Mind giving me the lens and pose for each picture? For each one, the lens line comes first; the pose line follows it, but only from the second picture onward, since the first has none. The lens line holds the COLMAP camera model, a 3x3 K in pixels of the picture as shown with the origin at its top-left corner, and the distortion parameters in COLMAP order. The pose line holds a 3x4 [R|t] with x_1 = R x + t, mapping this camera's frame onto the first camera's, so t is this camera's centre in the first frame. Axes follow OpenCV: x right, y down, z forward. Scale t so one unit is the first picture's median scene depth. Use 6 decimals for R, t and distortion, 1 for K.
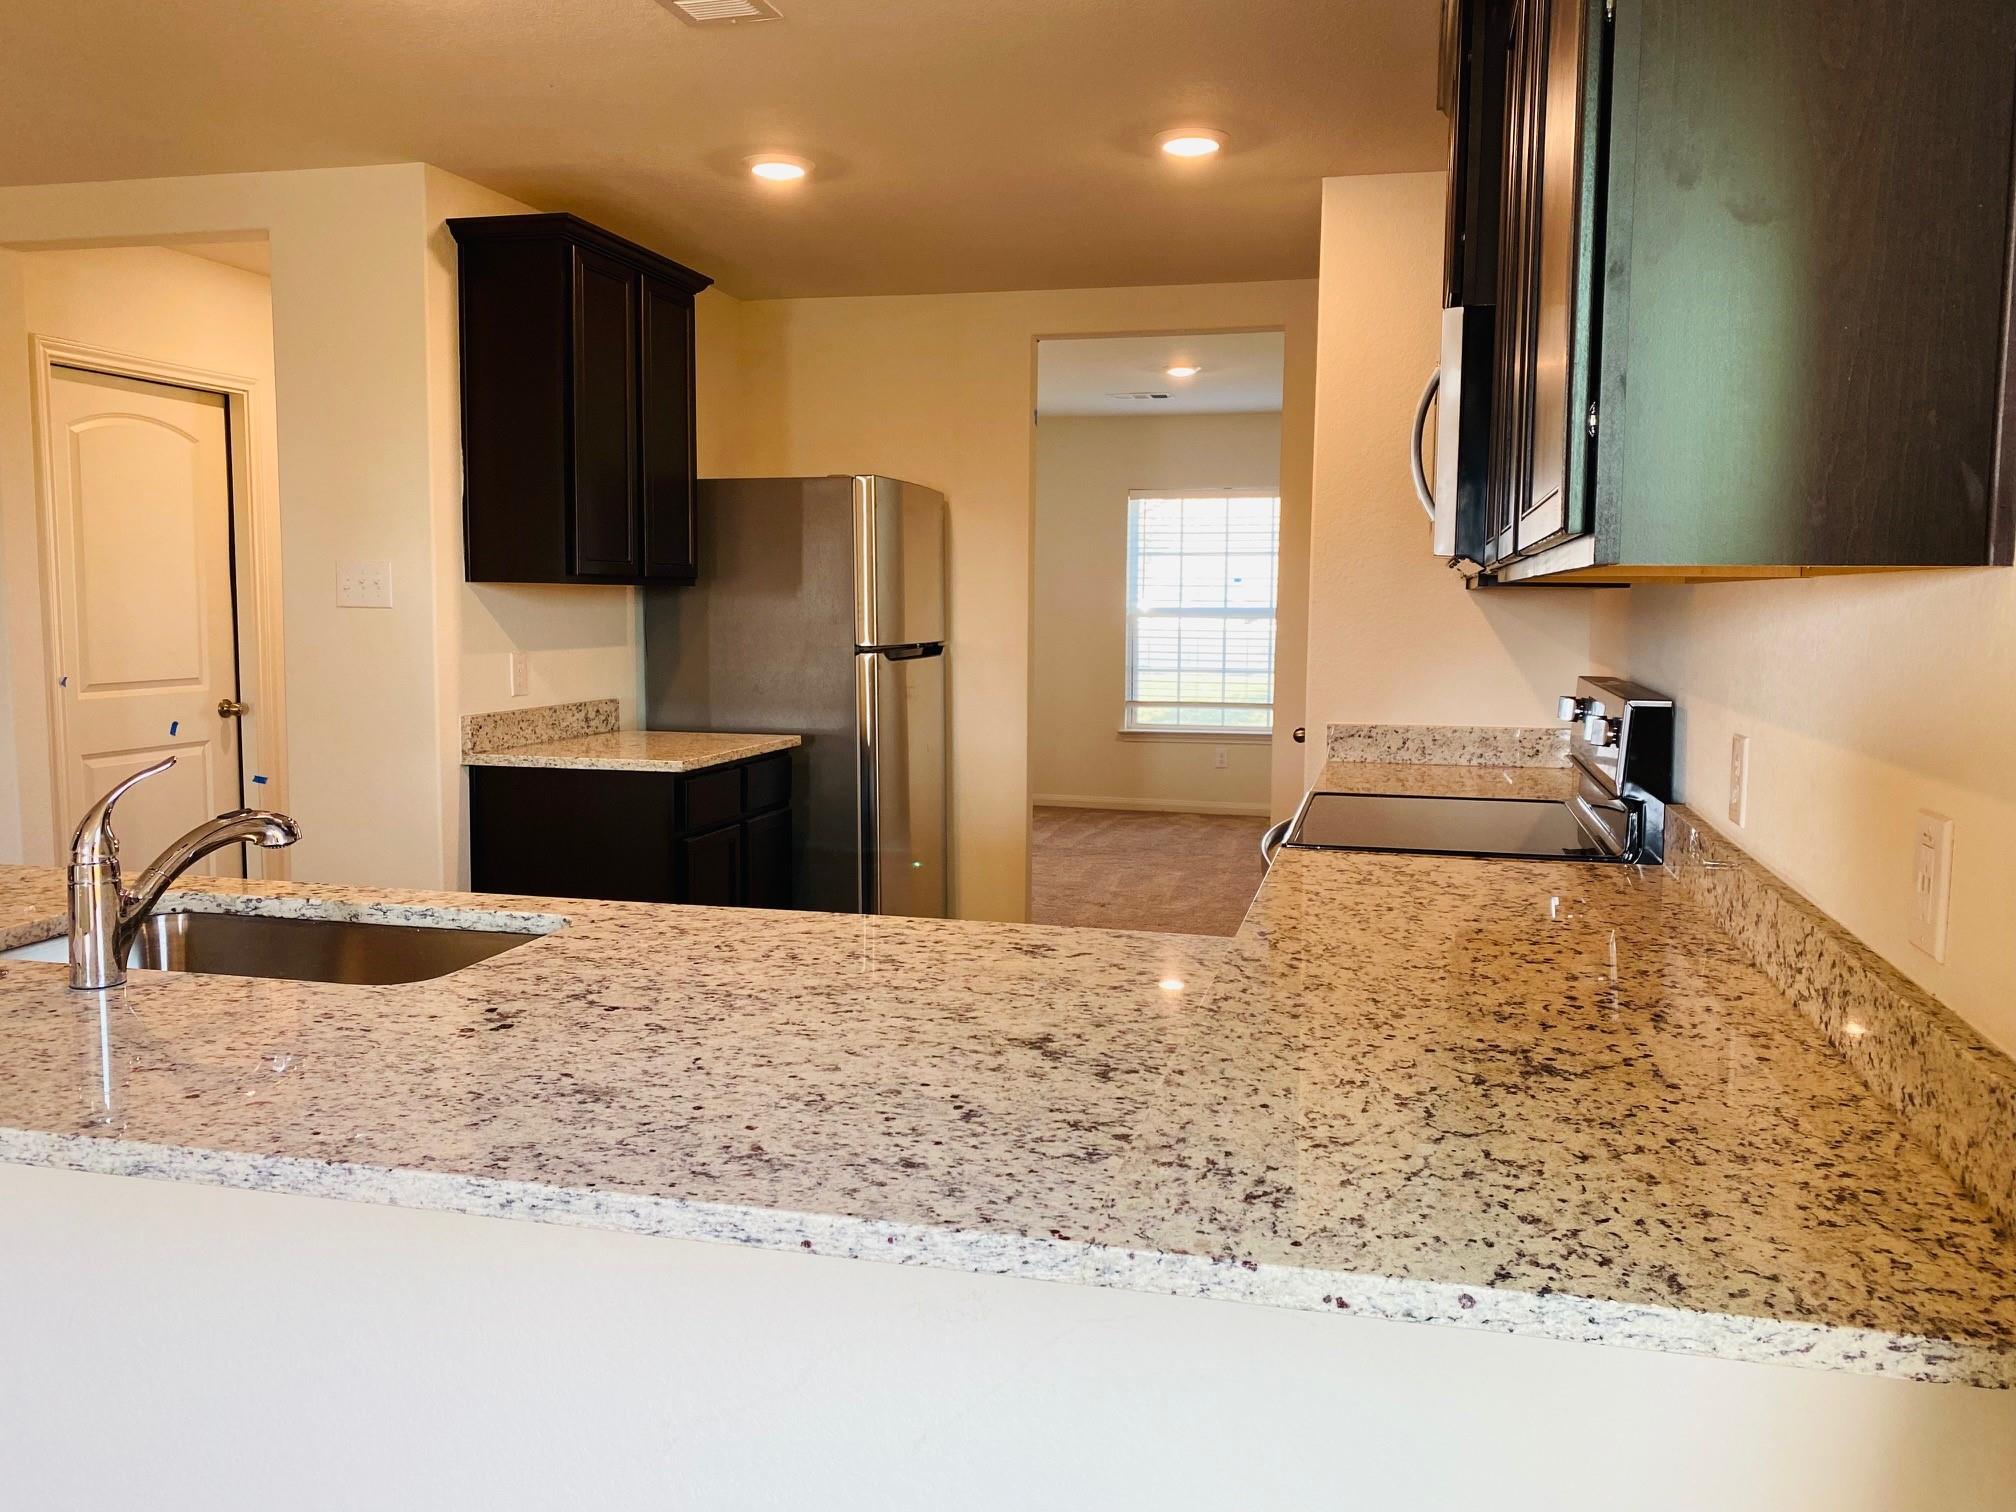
lens RADIAL K [[1550.5, 0, 1008.0], [0, 1550.5, 756.0], [0, 0, 1]] dist [0.014080, -0.038693]
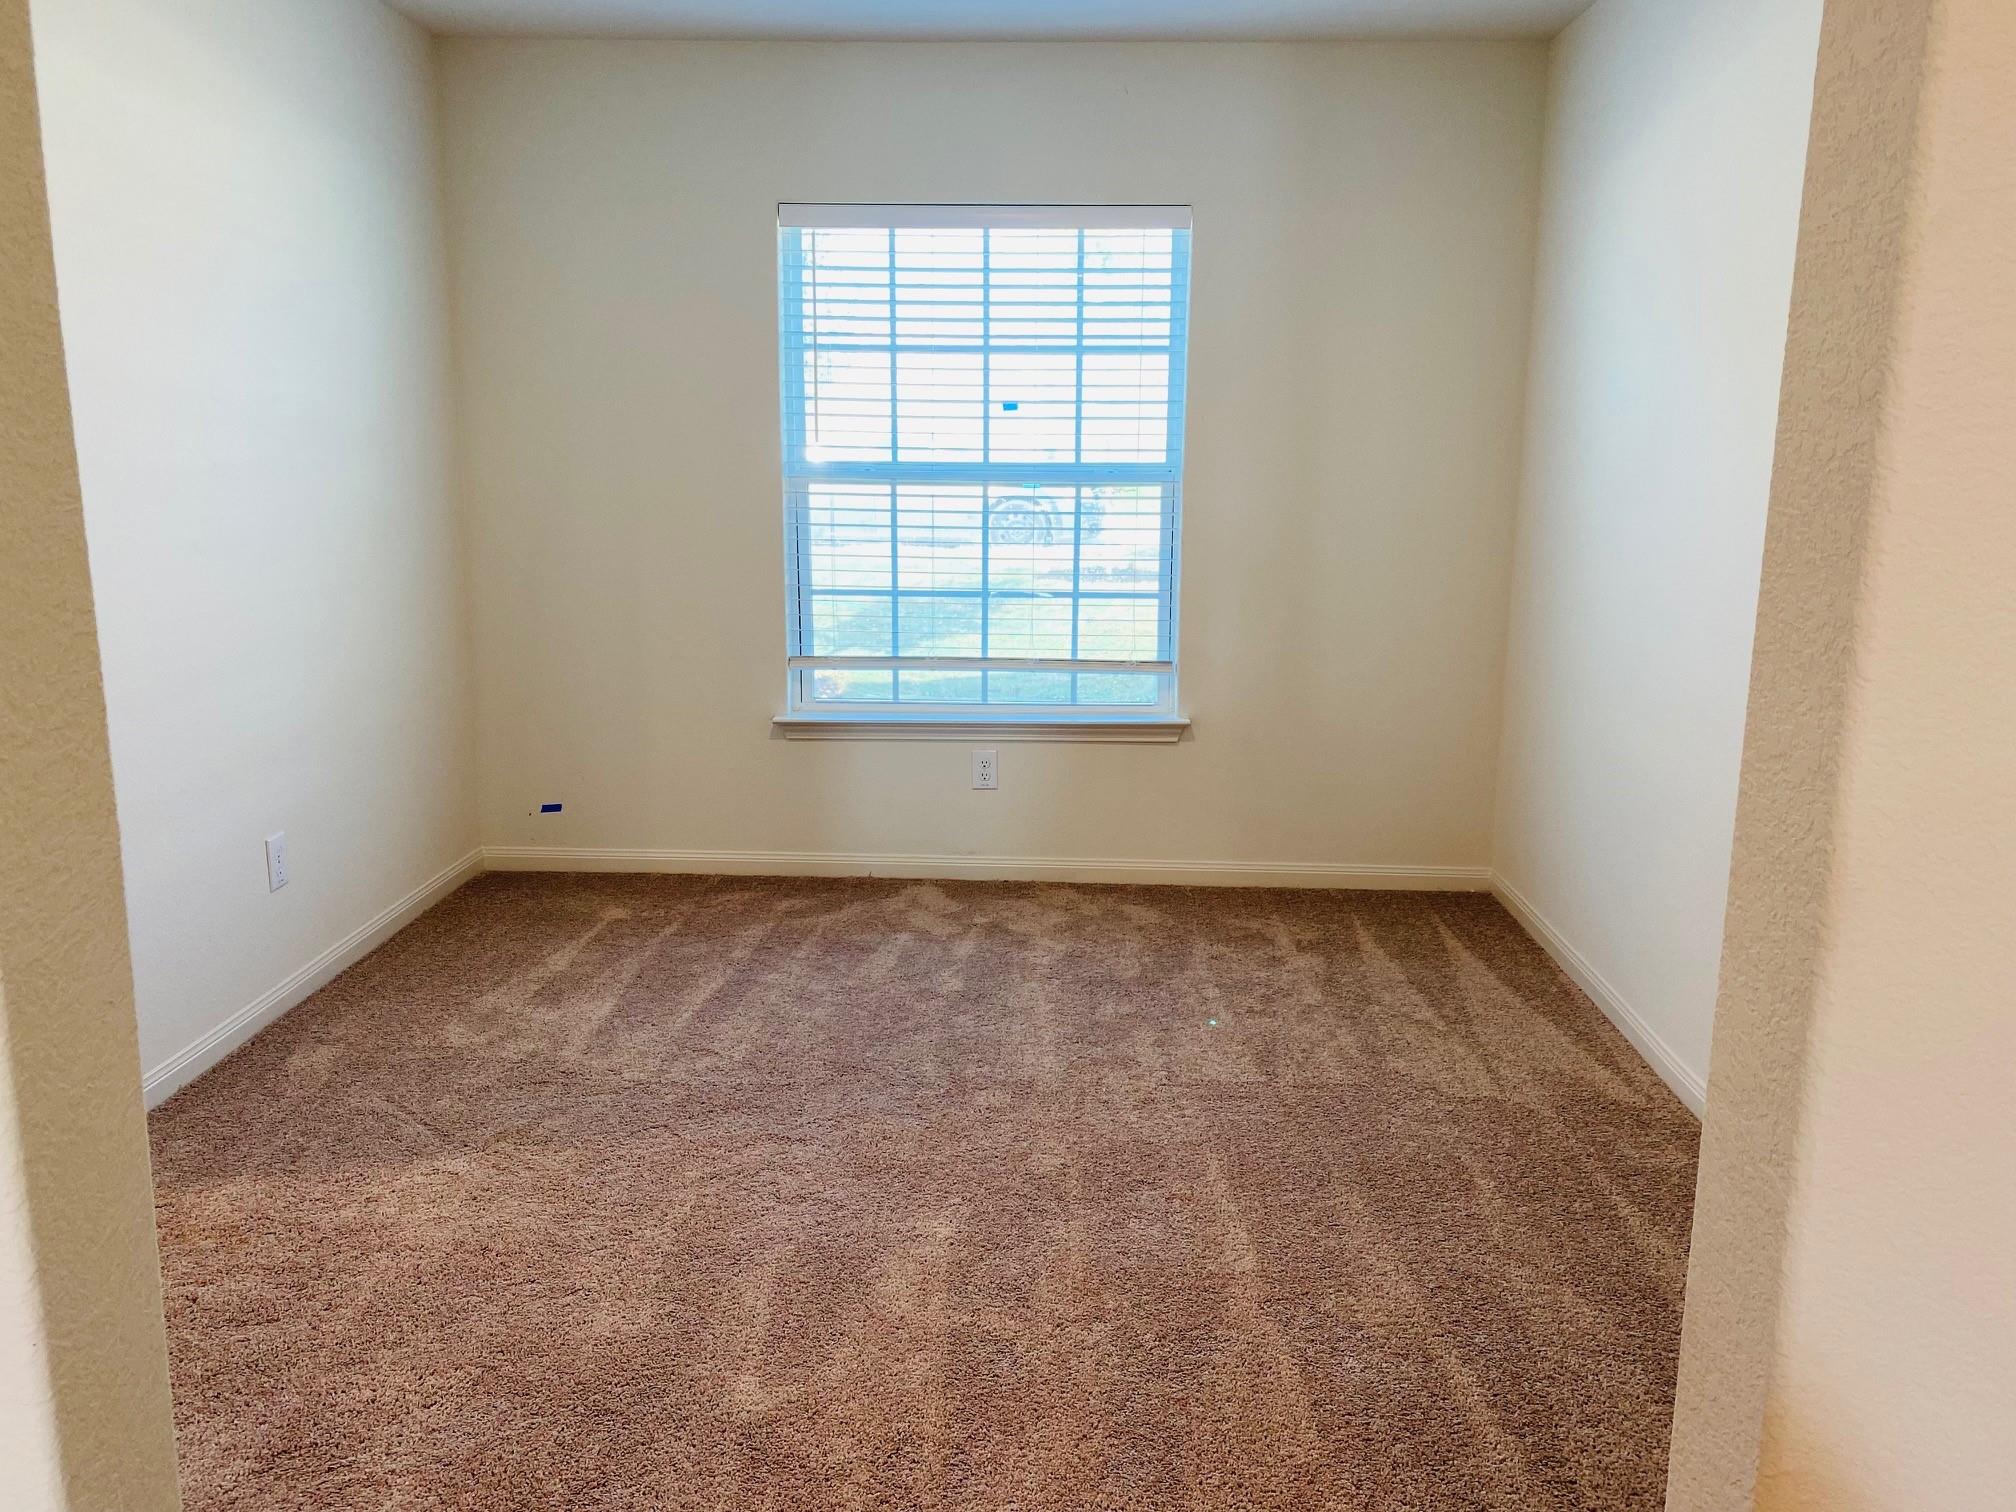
lens RADIAL K [[1550.5, 0, 1008.0], [0, 1550.5, 756.0], [0, 0, 1]] dist [0.014080, -0.038693]
pose [[0.978646, -0.037576, 0.202089, 0.172231], [0.018295, 0.995170, 0.096444, -0.196239], [-0.204737, -0.090687, 0.974607, 1.987934]]
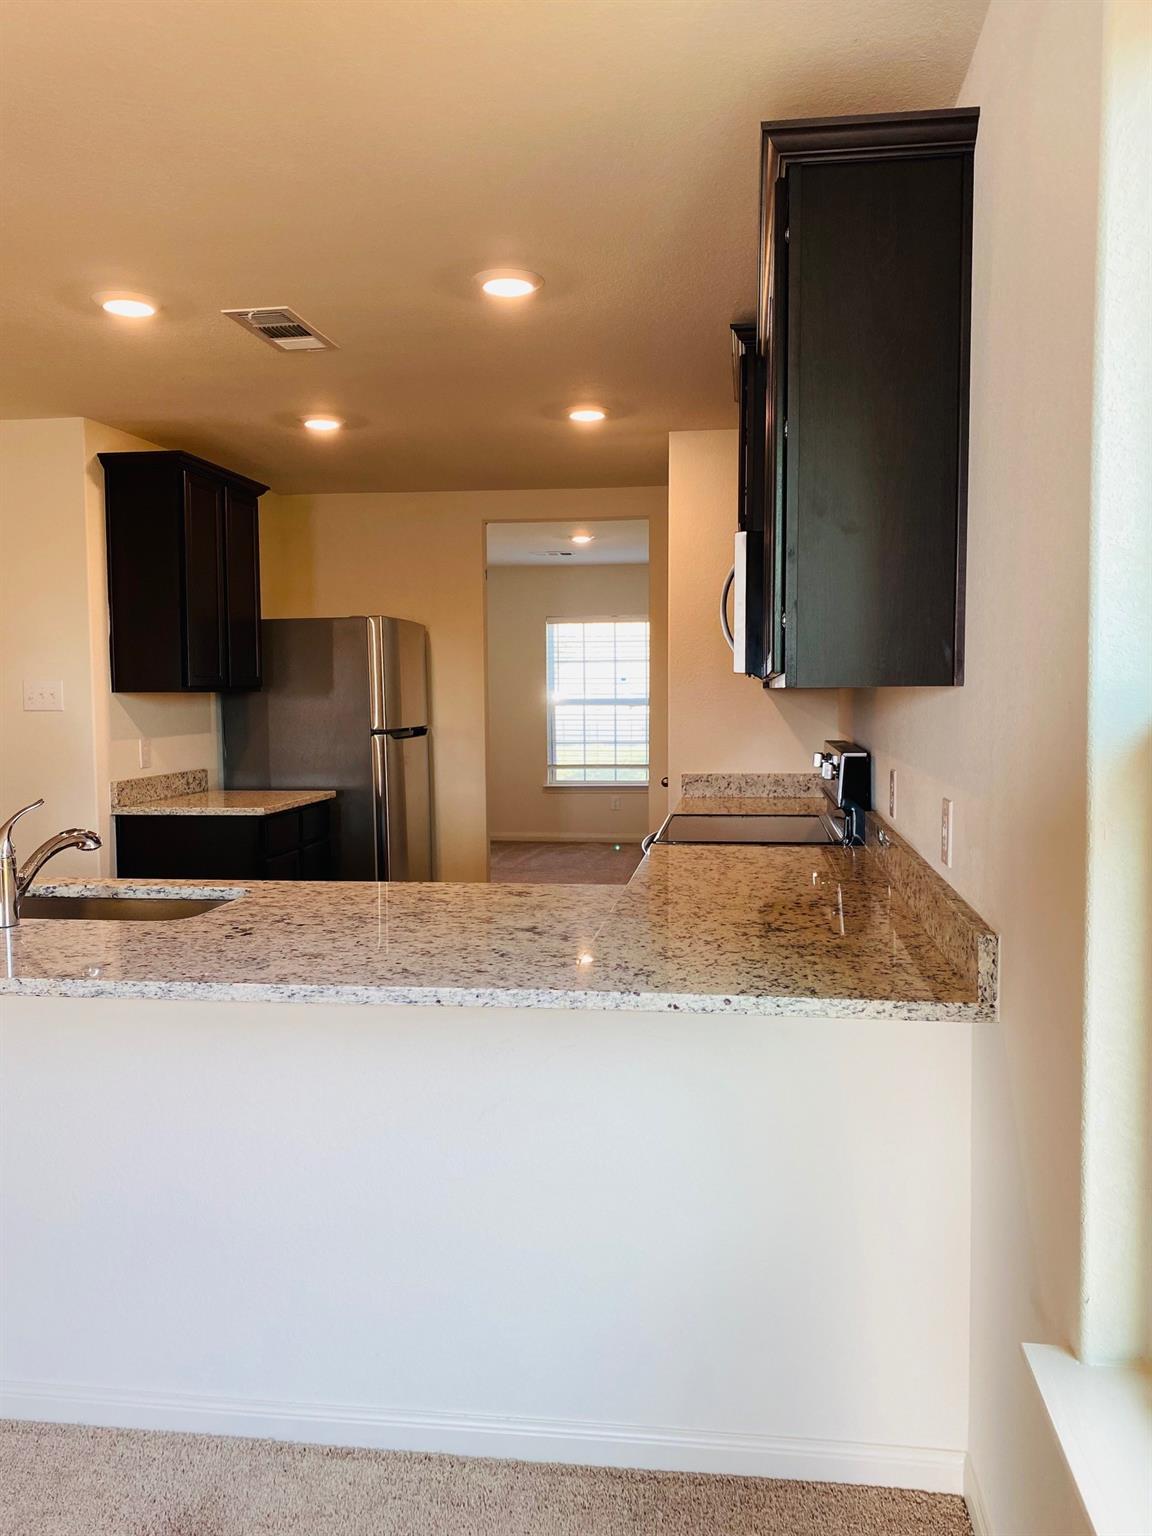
lens RADIAL K [[1181.4, 0, 576.0], [0, 1181.4, 768.0], [0, 0, 1]] dist [0.014080, -0.038693]
pose [[0.994265, -0.021576, 0.104745, -0.045417], [0.025309, 0.999086, -0.034436, 0.019641], [-0.103906, 0.036890, 0.993903, -0.307177]]
